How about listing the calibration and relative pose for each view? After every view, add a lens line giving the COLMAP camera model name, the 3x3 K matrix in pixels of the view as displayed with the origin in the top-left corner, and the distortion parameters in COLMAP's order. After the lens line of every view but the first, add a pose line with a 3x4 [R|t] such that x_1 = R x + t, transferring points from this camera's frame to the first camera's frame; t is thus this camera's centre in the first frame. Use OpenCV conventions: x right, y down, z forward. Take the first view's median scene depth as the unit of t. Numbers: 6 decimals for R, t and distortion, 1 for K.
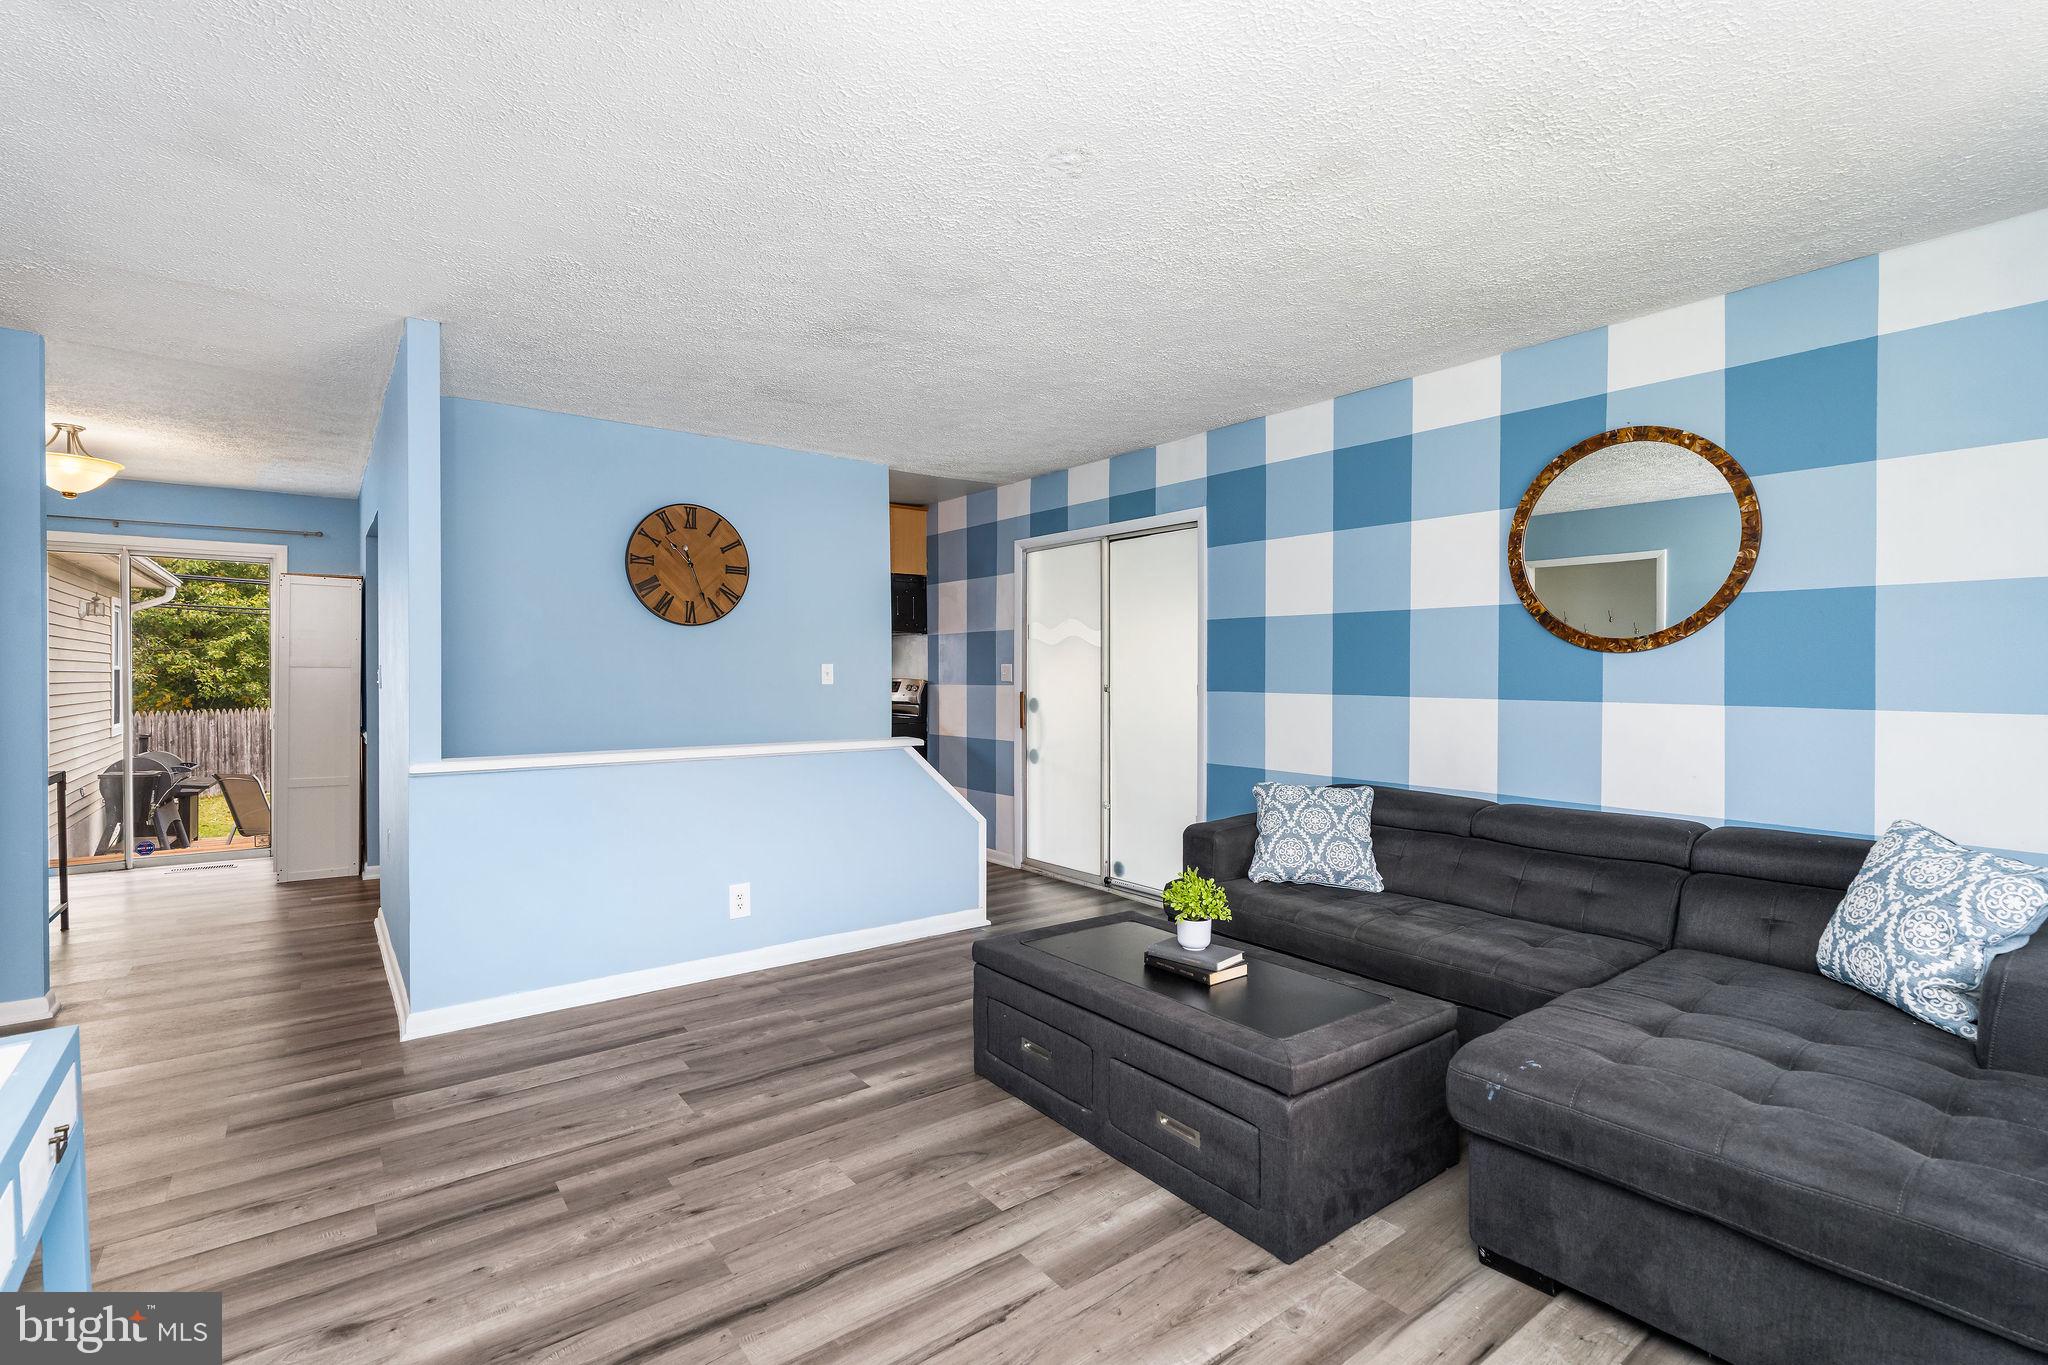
lens RADIAL K [[936.4, 0, 1017.7], [0, 936.4, 674.8], [0, 0, 1]] dist [-0.002370, 0.000945]
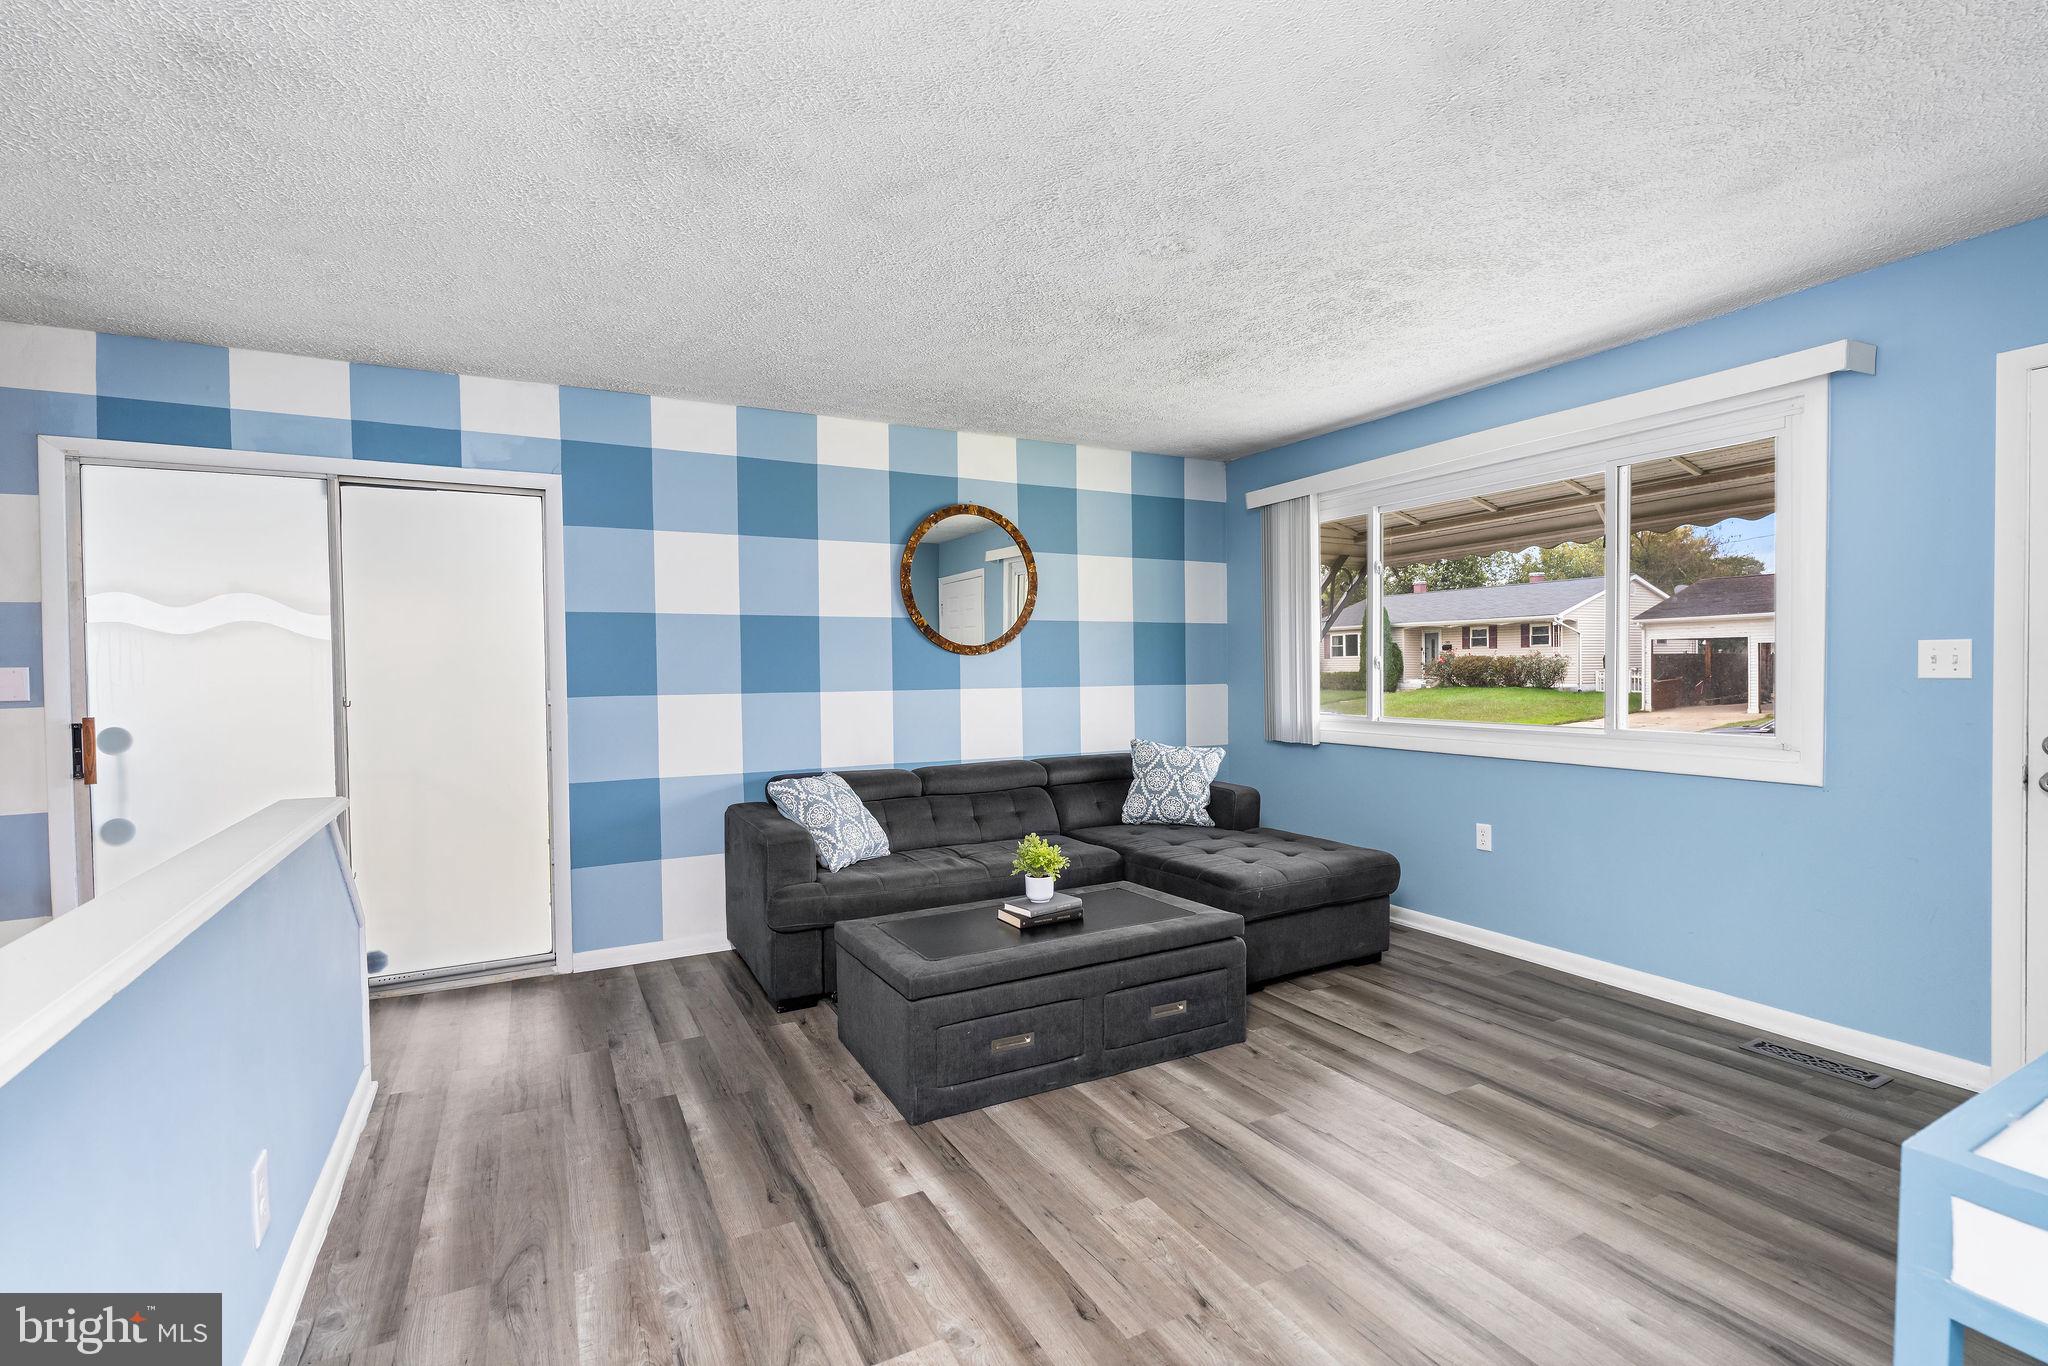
lens RADIAL K [[929.0, 0, 1014.0], [0, 929.0, 680.6], [0, 0, 1]] dist [-0.002203, 0.000290]
pose [[0.163610, -0.018842, 0.986345, -0.746674], [0.017019, 0.999723, 0.016275, -0.005573], [-0.986378, 0.014124, 0.163885, 0.639586]]
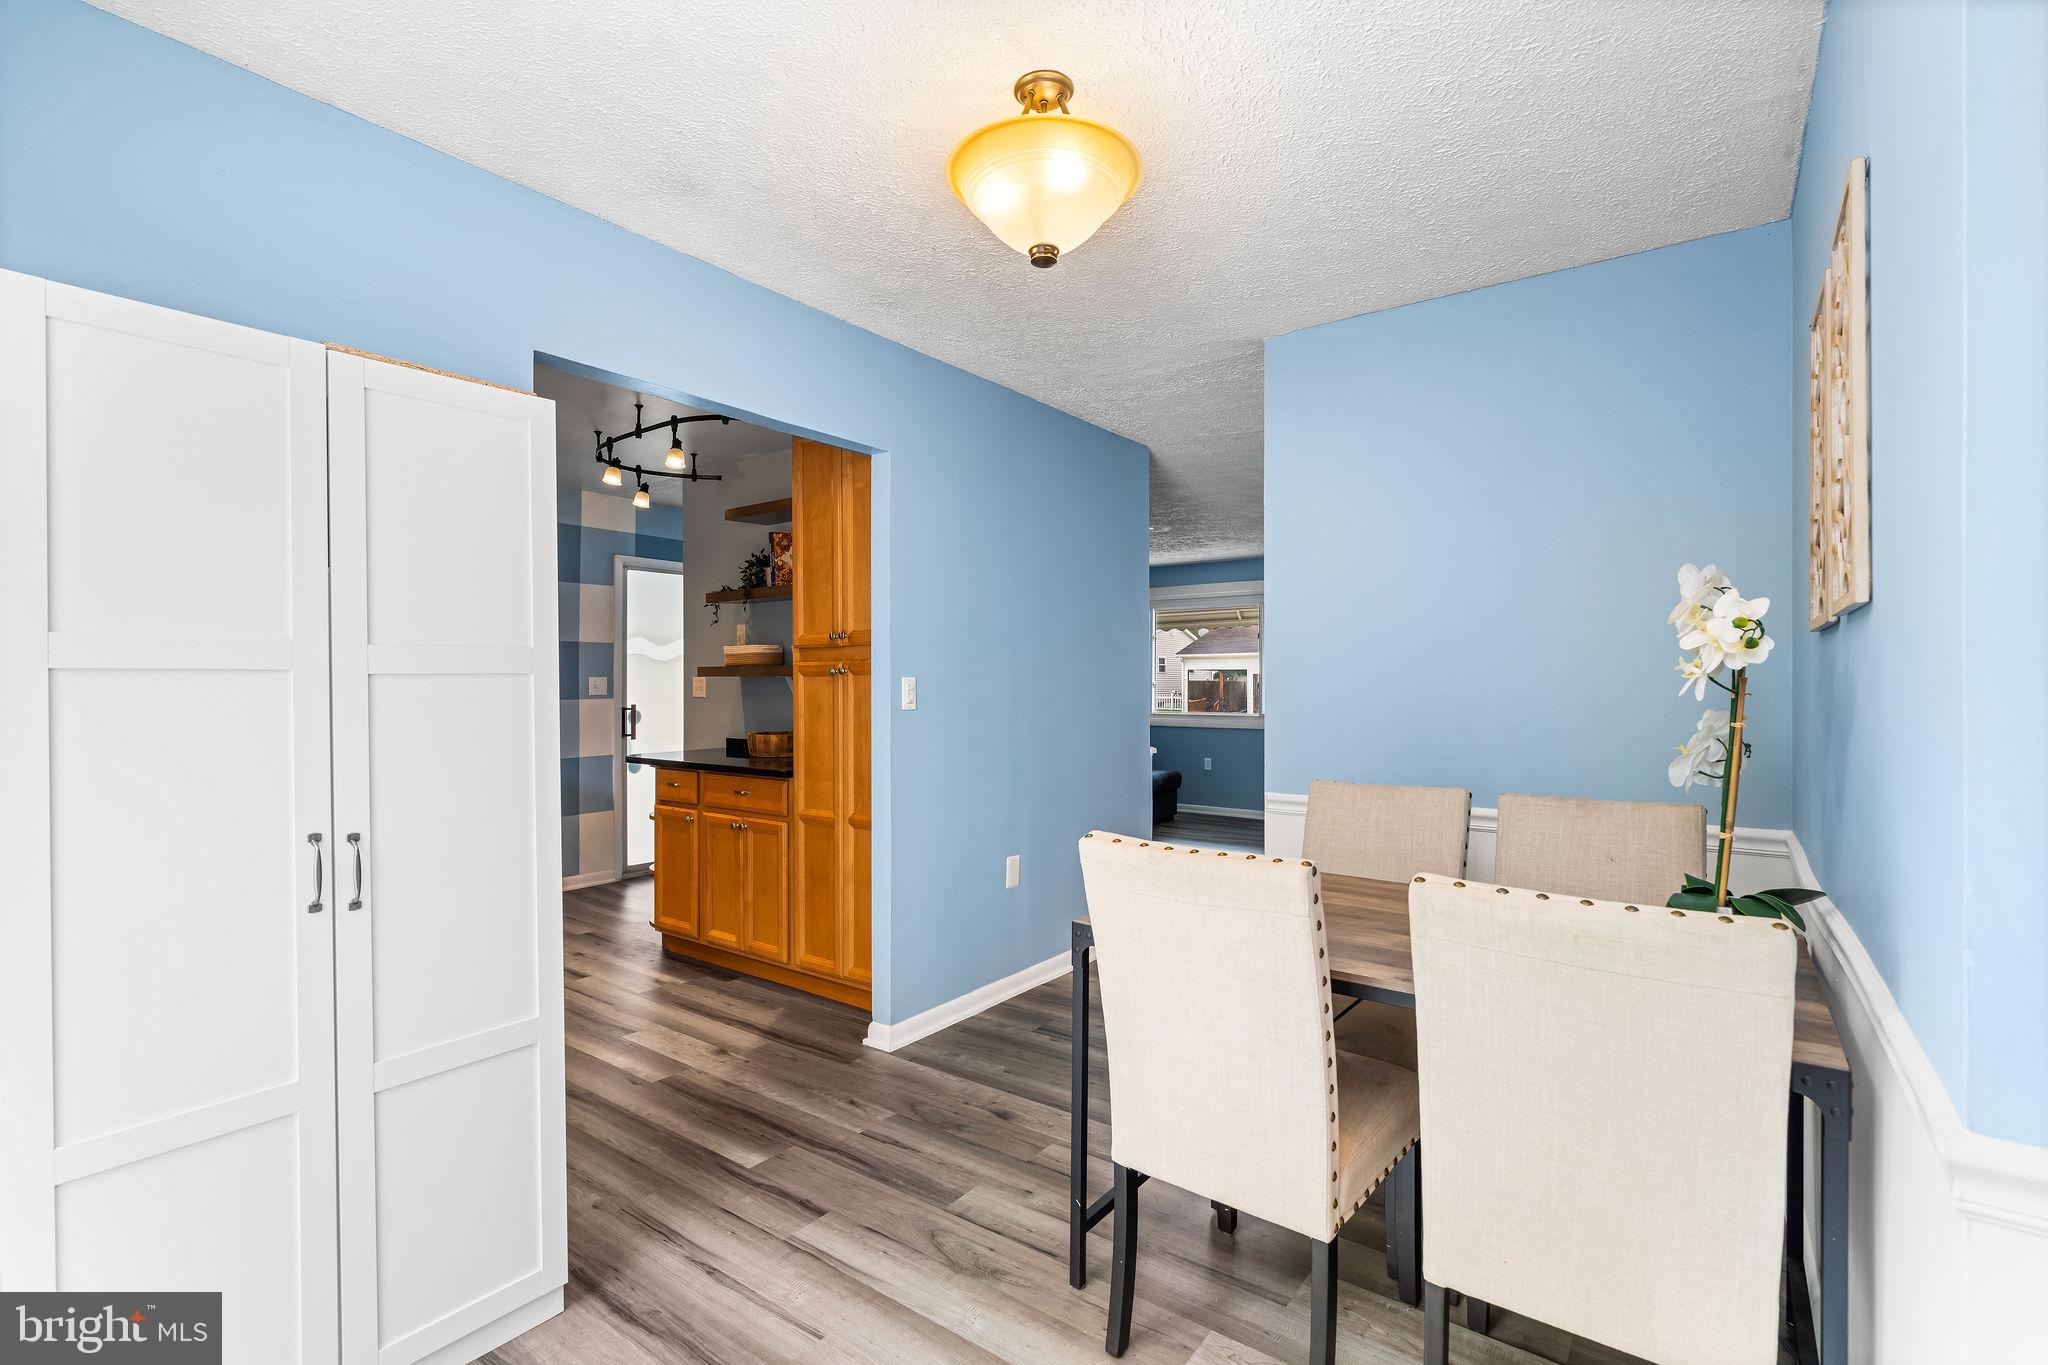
lens RADIAL K [[929.0, 0, 1014.0], [0, 929.0, 680.1], [0, 0, 1]] dist [-0.002203, 0.000290]
pose [[-0.274030, 0.004336, 0.961711, -1.860128], [0.007768, 0.999967, -0.002295, -0.005352], [-0.961690, 0.006841, -0.274055, 1.486556]]
